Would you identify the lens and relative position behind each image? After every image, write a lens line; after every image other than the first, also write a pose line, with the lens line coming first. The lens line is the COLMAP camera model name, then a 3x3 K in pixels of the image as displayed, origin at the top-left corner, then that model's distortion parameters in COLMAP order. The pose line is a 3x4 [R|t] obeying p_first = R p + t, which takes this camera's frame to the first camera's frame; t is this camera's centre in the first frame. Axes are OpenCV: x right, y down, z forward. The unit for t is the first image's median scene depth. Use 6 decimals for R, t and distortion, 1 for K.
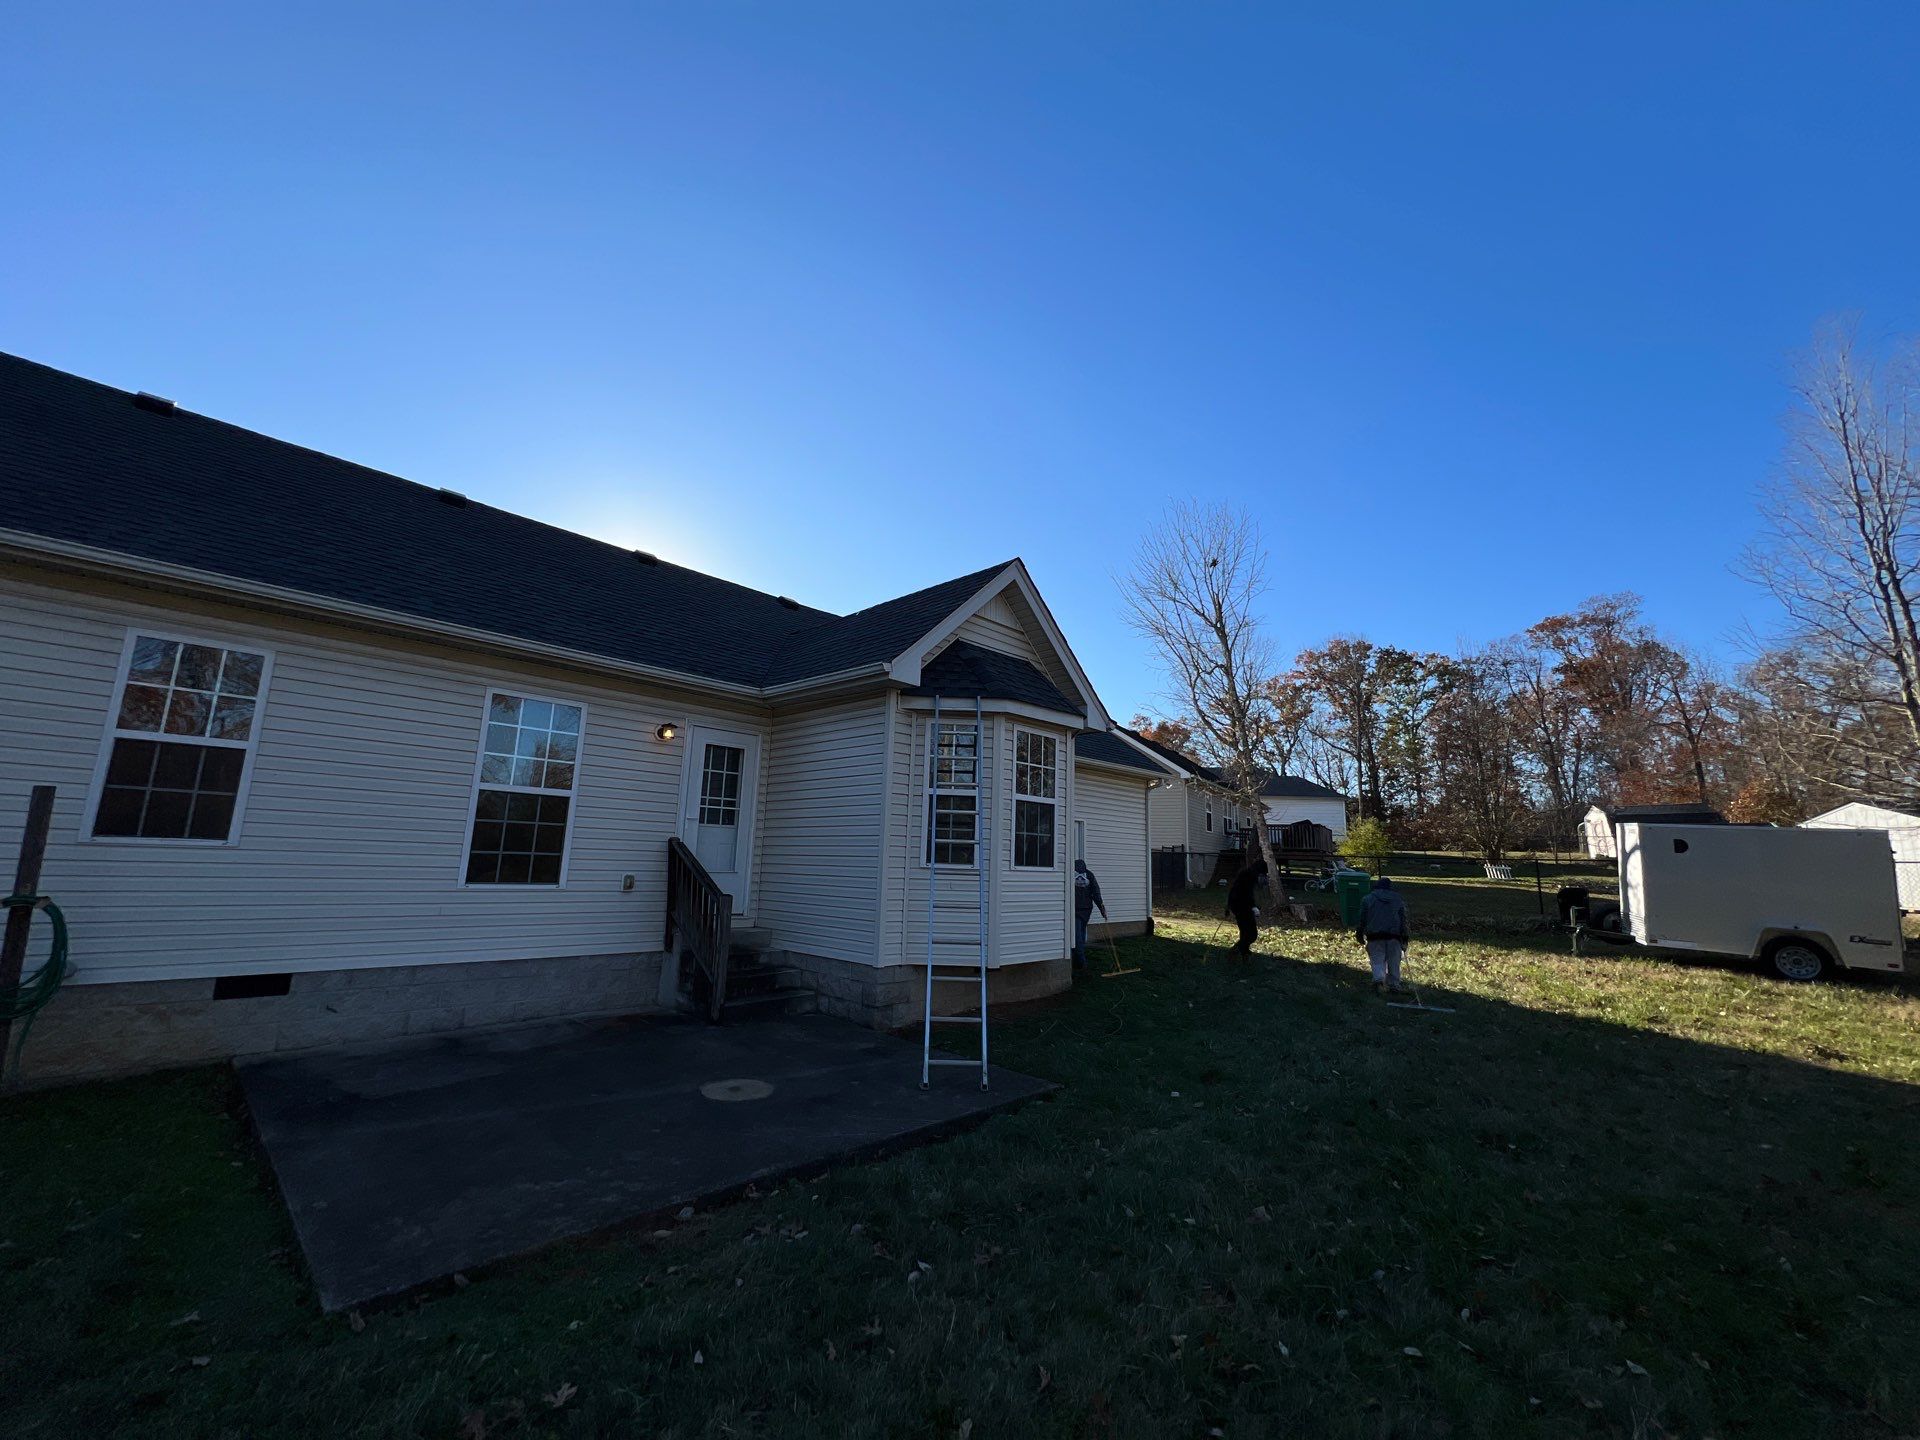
lens RADIAL K [[768.2, 0, 960.0], [0, 768.2, 720.0], [0, 0, 1]] dist [-0.000077, 0.000074]
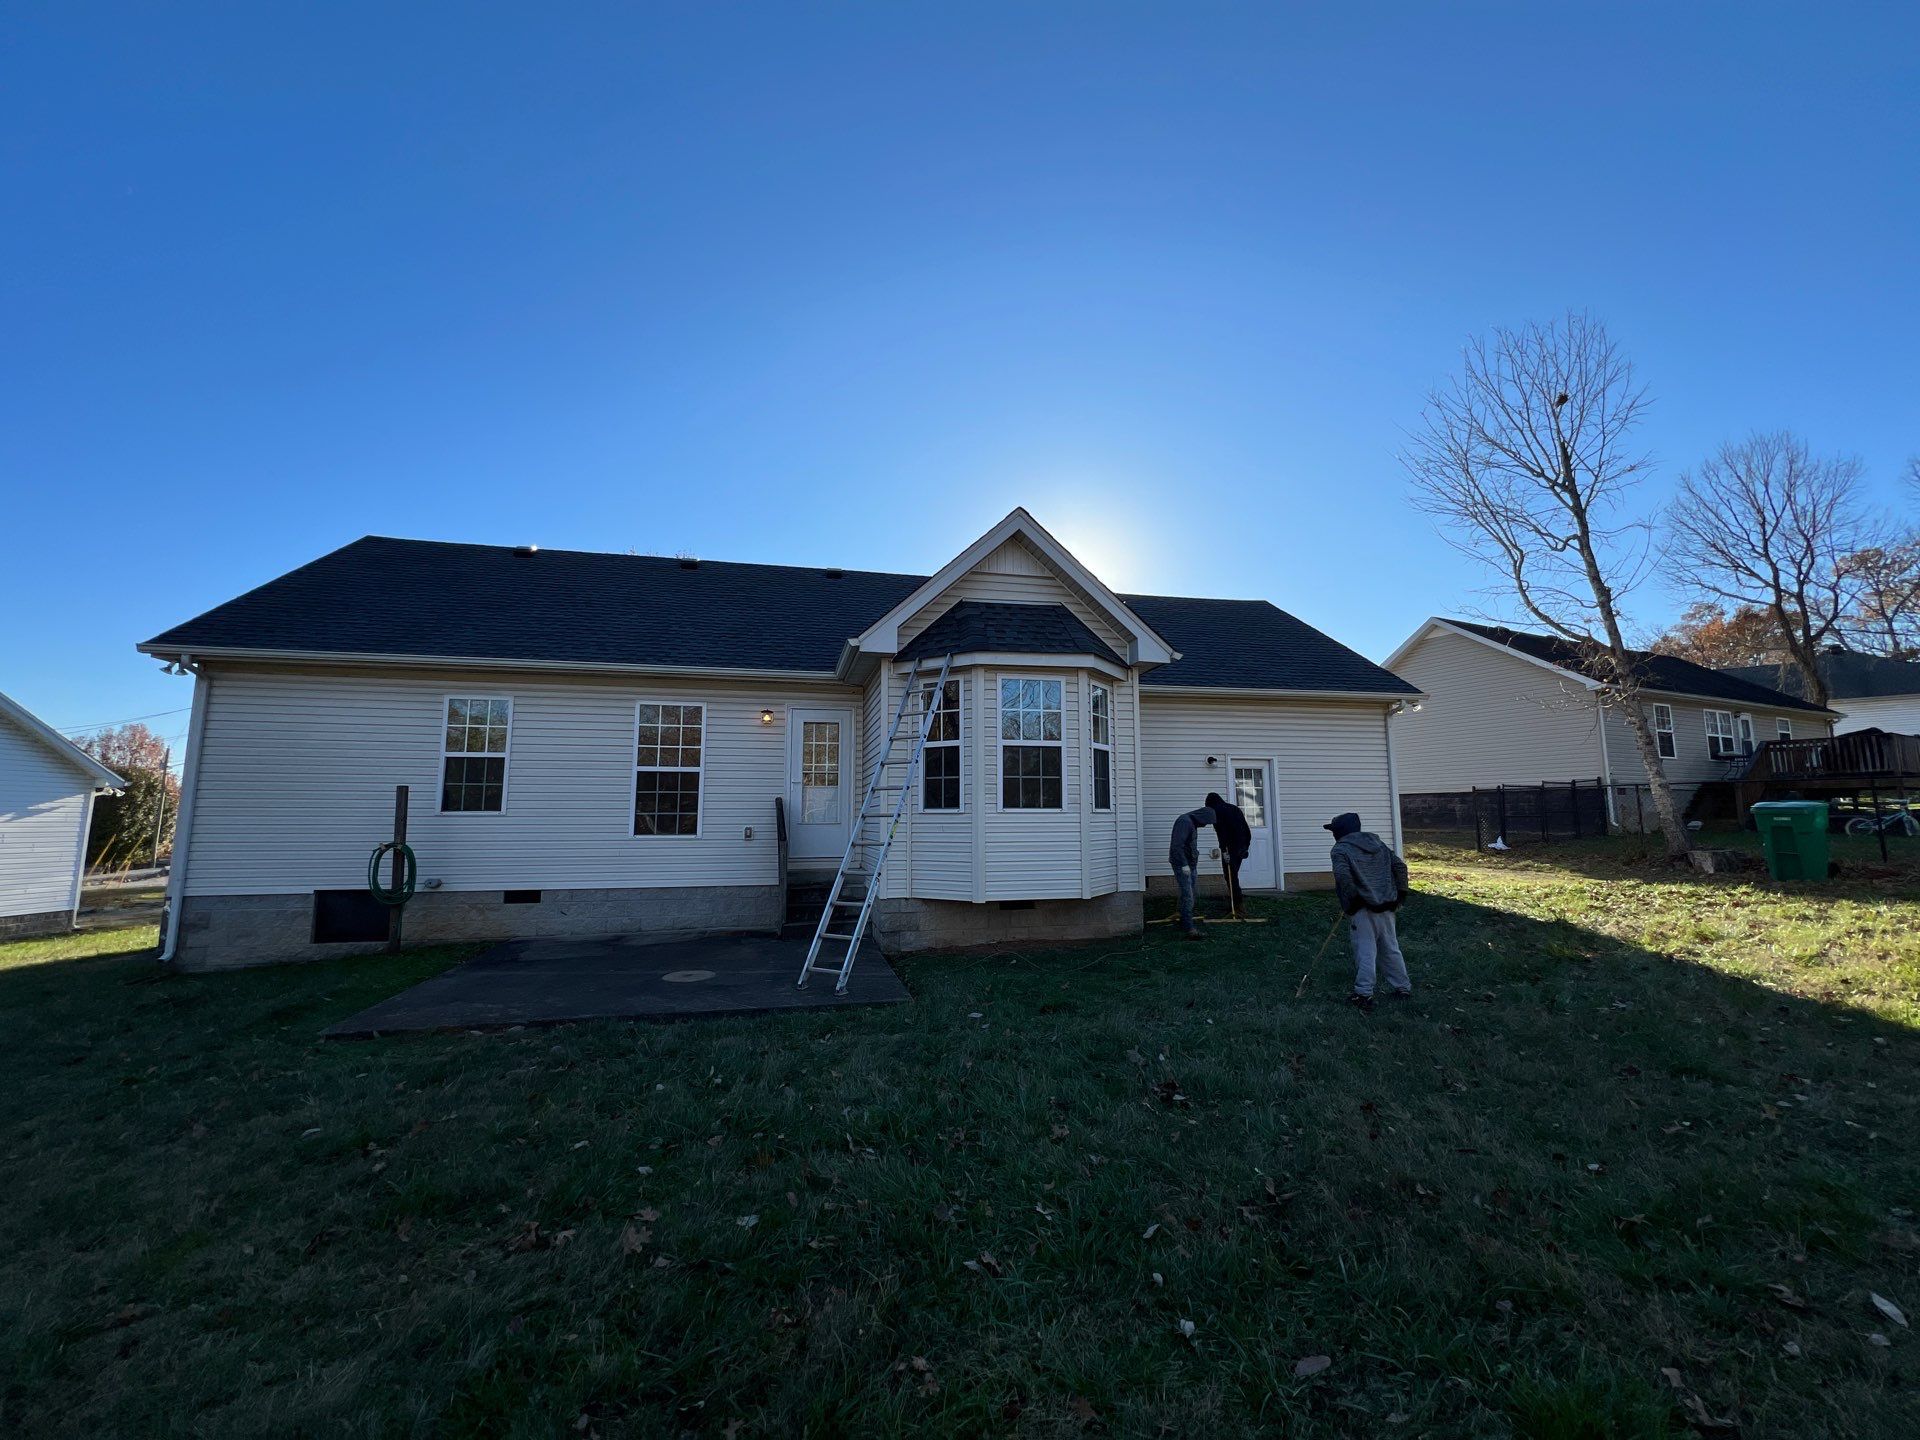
lens RADIAL K [[768.2, 0, 960.0], [0, 768.2, 720.0], [0, 0, 1]] dist [-0.000077, 0.000074]
pose [[0.832923, -0.103966, -0.543535, 0.601064], [0.131077, 0.991308, 0.011250, 0.050592], [0.537641, -0.080615, 0.839311, 0.098020]]
